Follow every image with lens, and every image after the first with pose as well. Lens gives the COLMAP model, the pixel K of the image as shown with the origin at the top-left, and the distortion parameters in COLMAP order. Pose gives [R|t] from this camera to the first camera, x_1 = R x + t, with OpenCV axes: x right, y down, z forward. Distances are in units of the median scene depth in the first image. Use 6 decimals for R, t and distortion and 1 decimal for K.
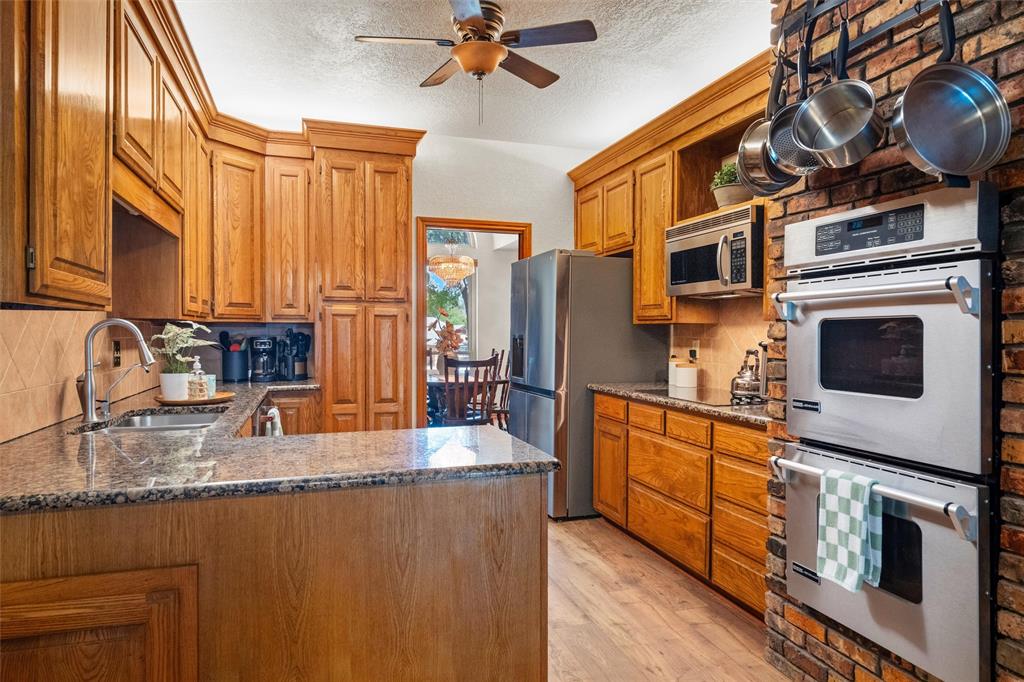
lens RADIAL K [[531.5, 0, 511.0], [0, 531.5, 331.0], [0, 0, 1]] dist [-0.001745, -0.001140]
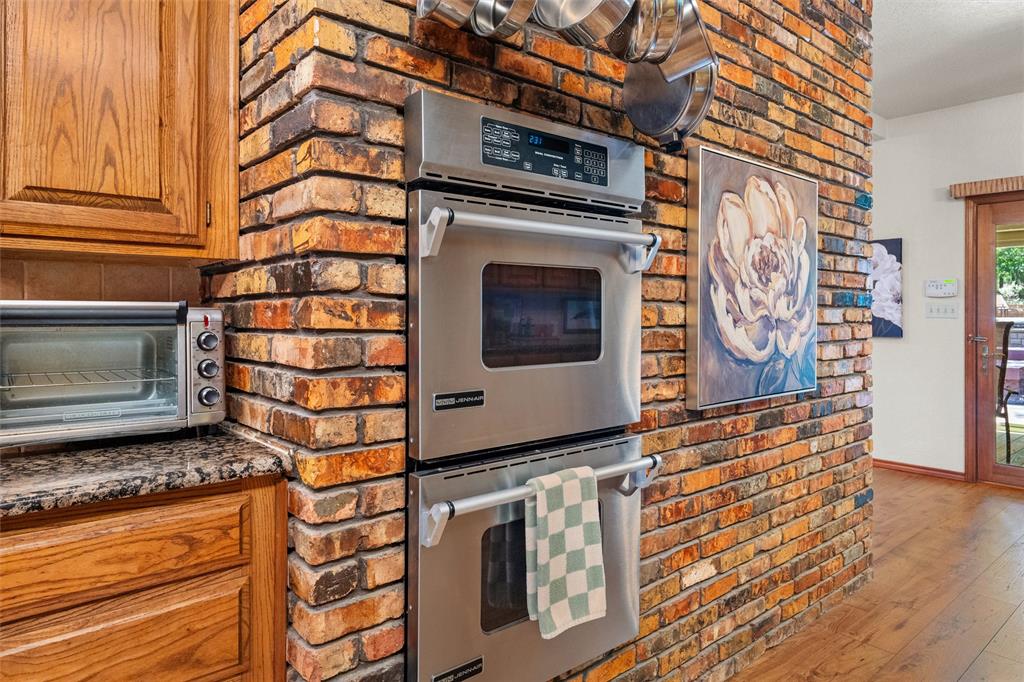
lens RADIAL K [[631.9, 0, 512.0], [0, 631.9, 316.2], [0, 0, 1]] dist [0.000931, -0.001150]
pose [[-0.357900, -0.007275, 0.933732, -0.090017], [-0.012346, 0.999919, 0.003059, 0.024111], [-0.933678, -0.010433, -0.357961, 0.729312]]
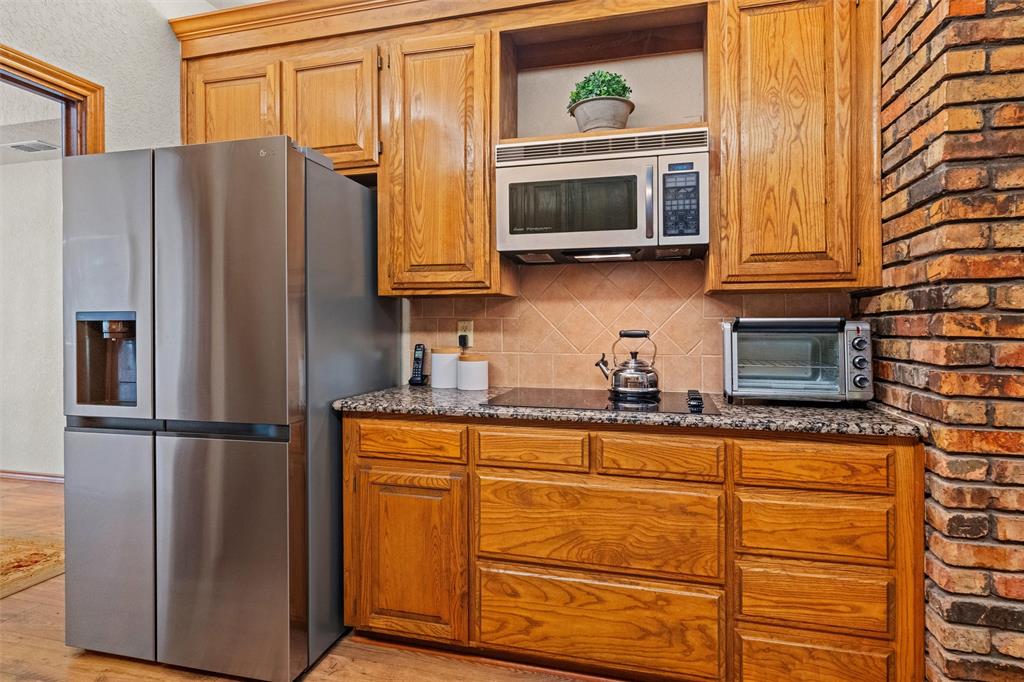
lens RADIAL K [[548.5, 0, 513.8], [0, 548.5, 320.4], [0, 0, 1]] dist [0.001267, -0.000039]
pose [[0.580219, 0.000651, 0.814460, -0.285158], [-0.002976, 0.999995, 0.001321, 0.021487], [-0.814455, -0.003190, 0.580218, 0.732177]]
